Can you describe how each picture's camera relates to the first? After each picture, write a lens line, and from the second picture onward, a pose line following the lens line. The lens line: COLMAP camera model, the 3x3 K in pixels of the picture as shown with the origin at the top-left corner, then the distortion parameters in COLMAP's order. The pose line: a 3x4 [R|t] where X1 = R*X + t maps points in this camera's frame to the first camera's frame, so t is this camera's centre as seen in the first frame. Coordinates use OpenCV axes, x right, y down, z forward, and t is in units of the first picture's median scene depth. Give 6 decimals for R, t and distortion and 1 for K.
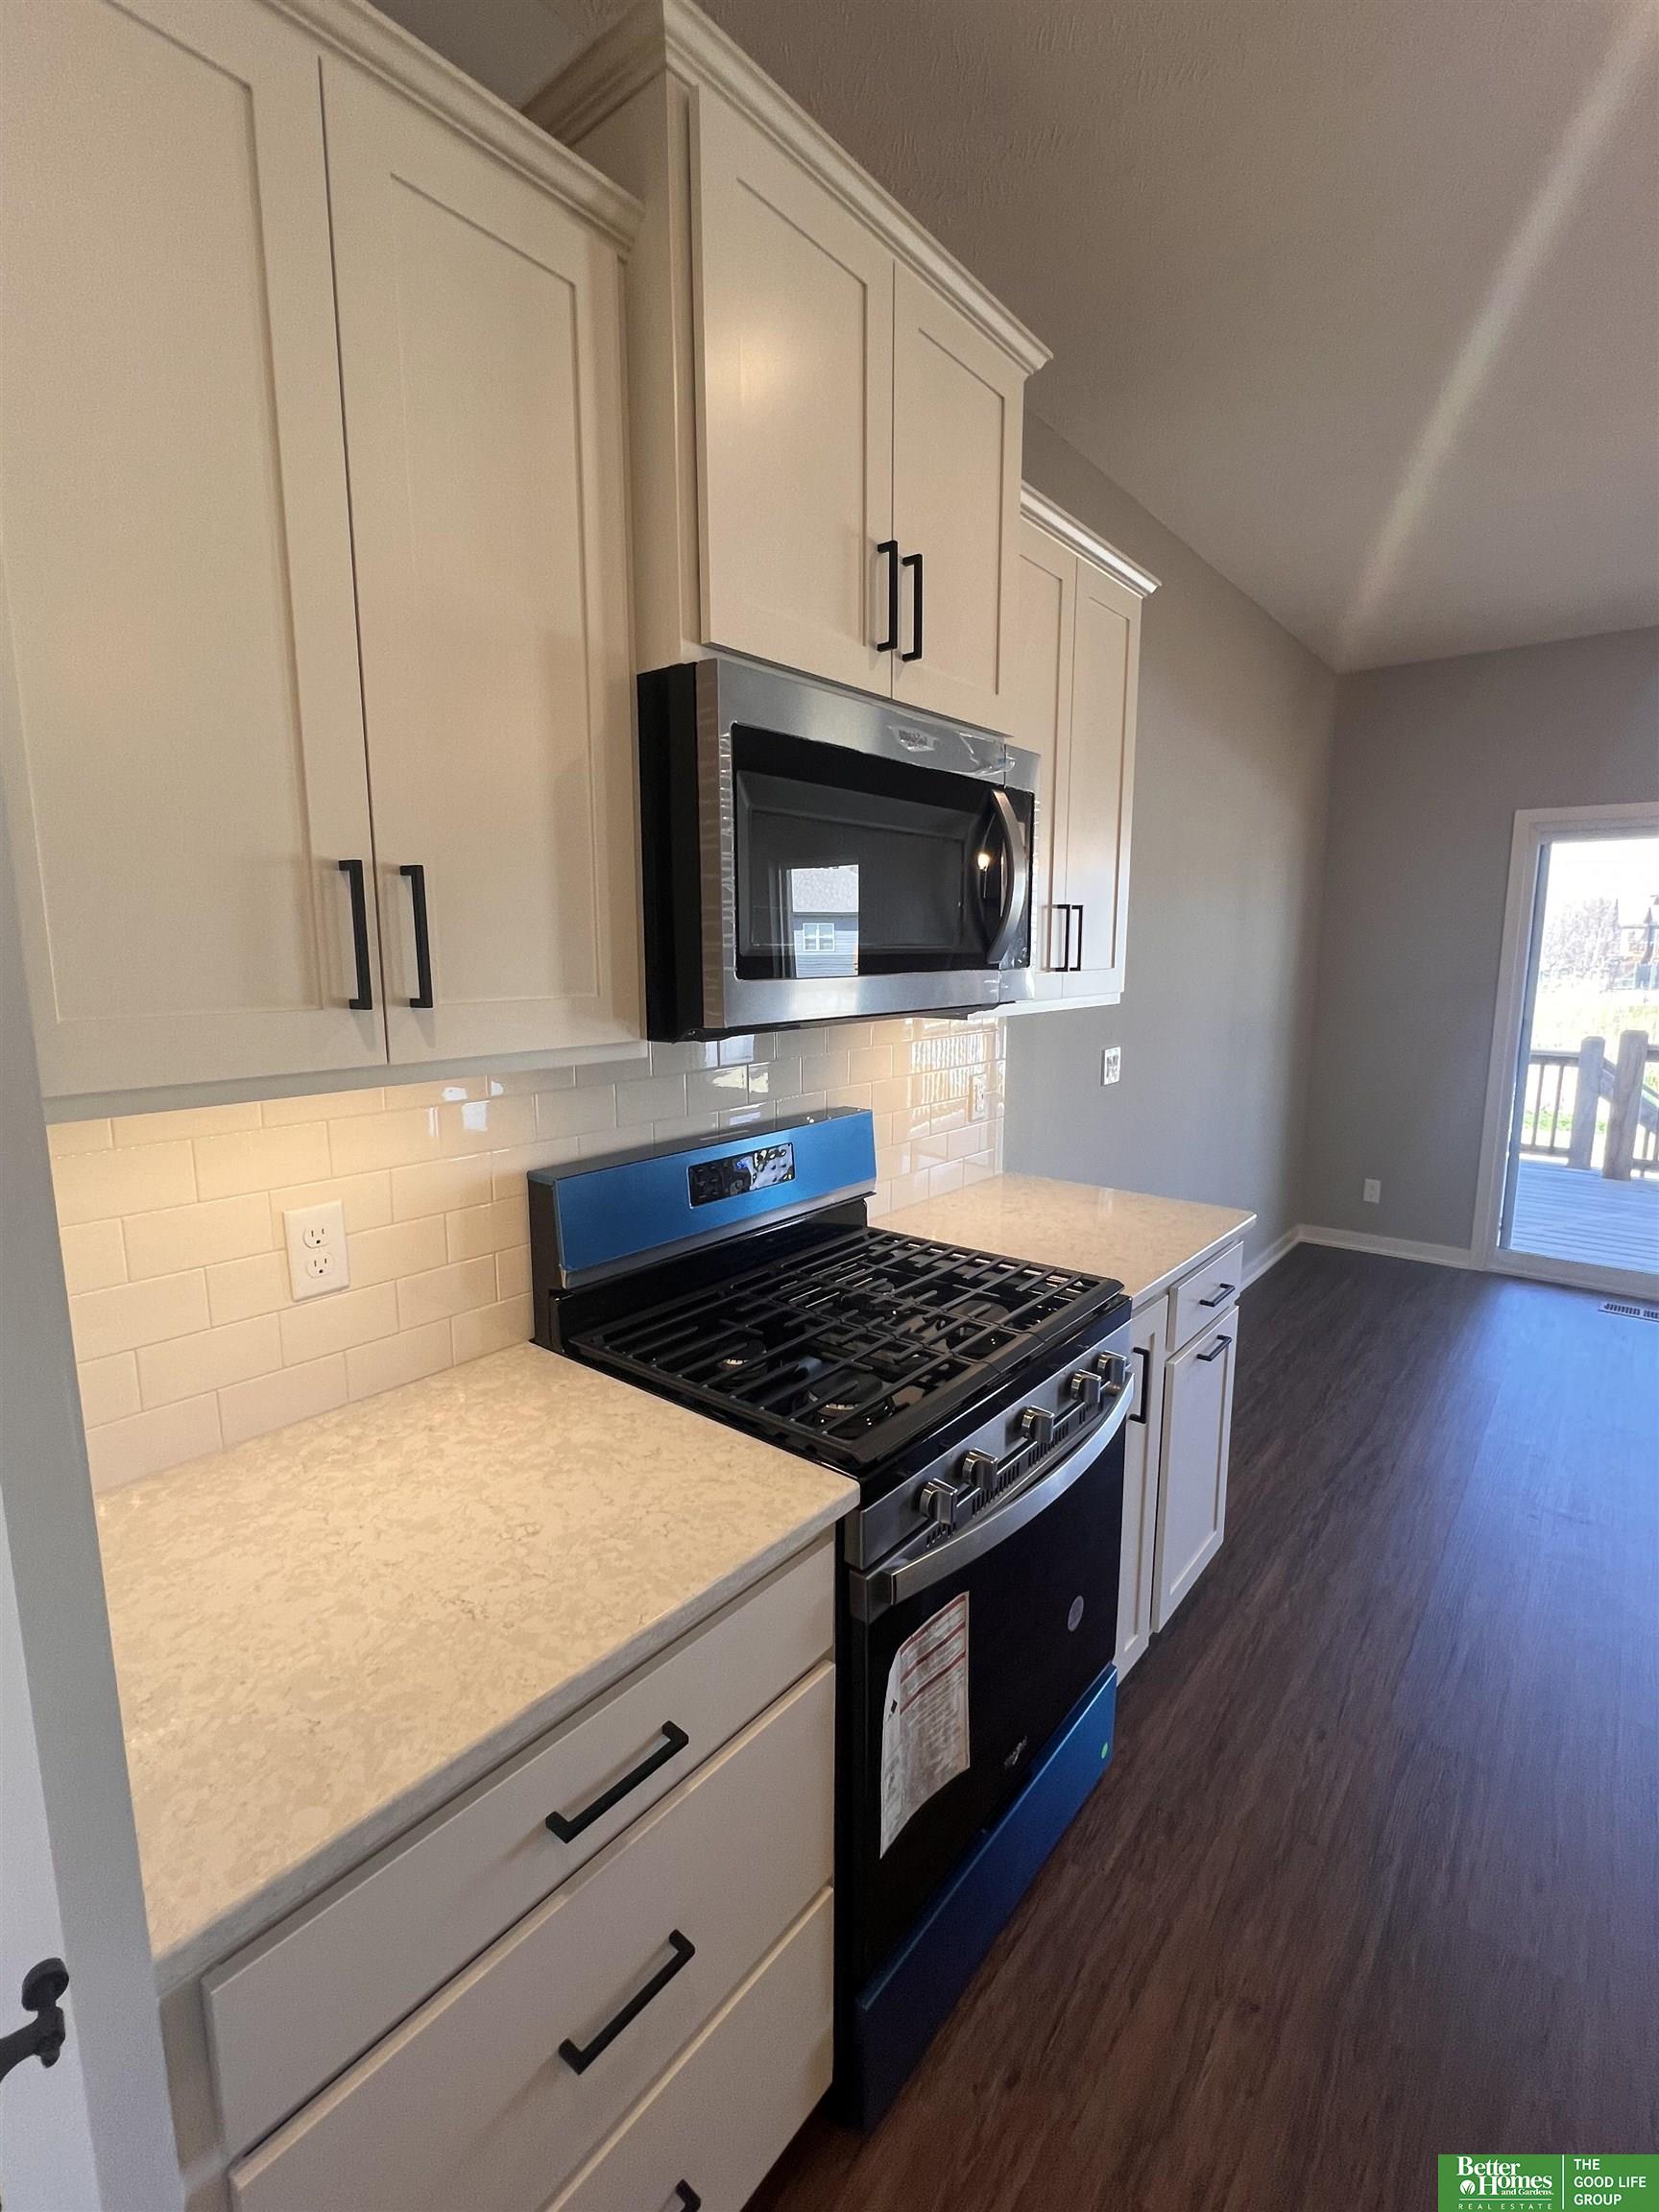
lens RADIAL K [[990.4, 0, 830.8], [0, 990.4, 1104.0], [0, 0, 1]] dist [-0.002785, 0.000370]
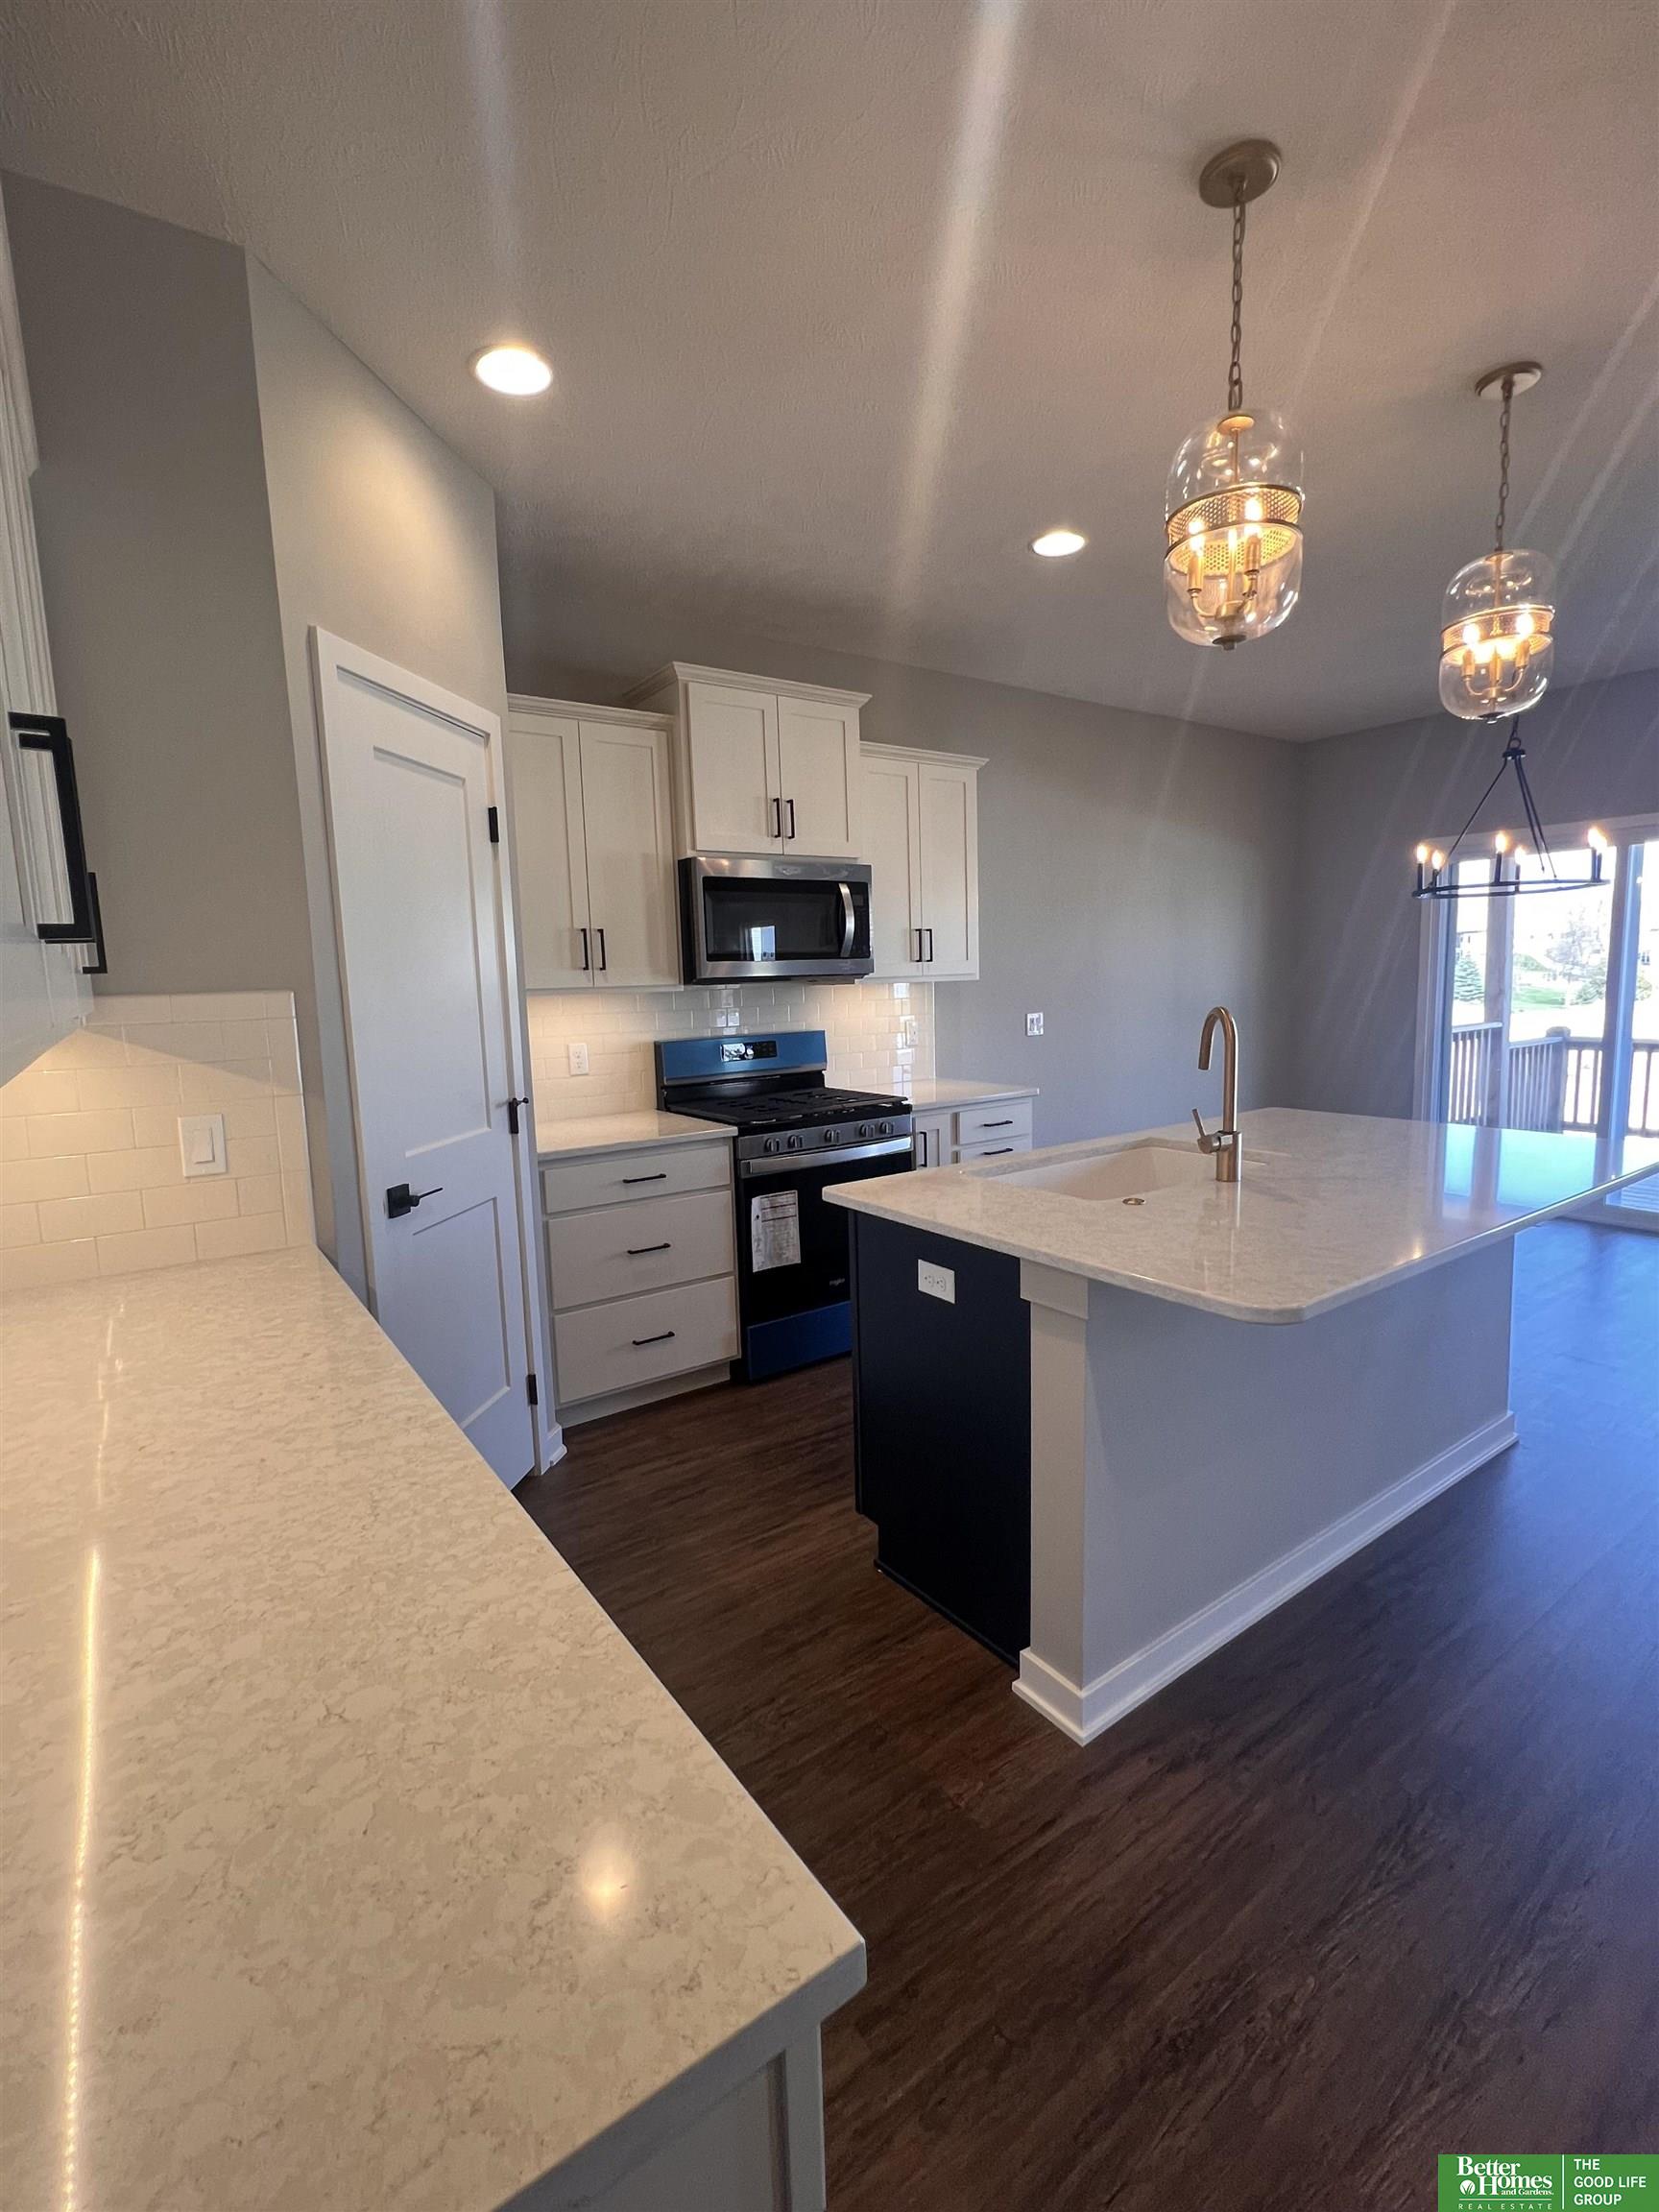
lens RADIAL K [[990.4, 0, 837.5], [0, 990.4, 1101.7], [0, 0, 1]] dist [-0.002785, 0.000370]
pose [[0.961494, 0.001435, -0.274821, 0.988058], [-0.011249, 0.999354, -0.034138, 0.351729], [0.274595, 0.035915, 0.960889, -1.546624]]
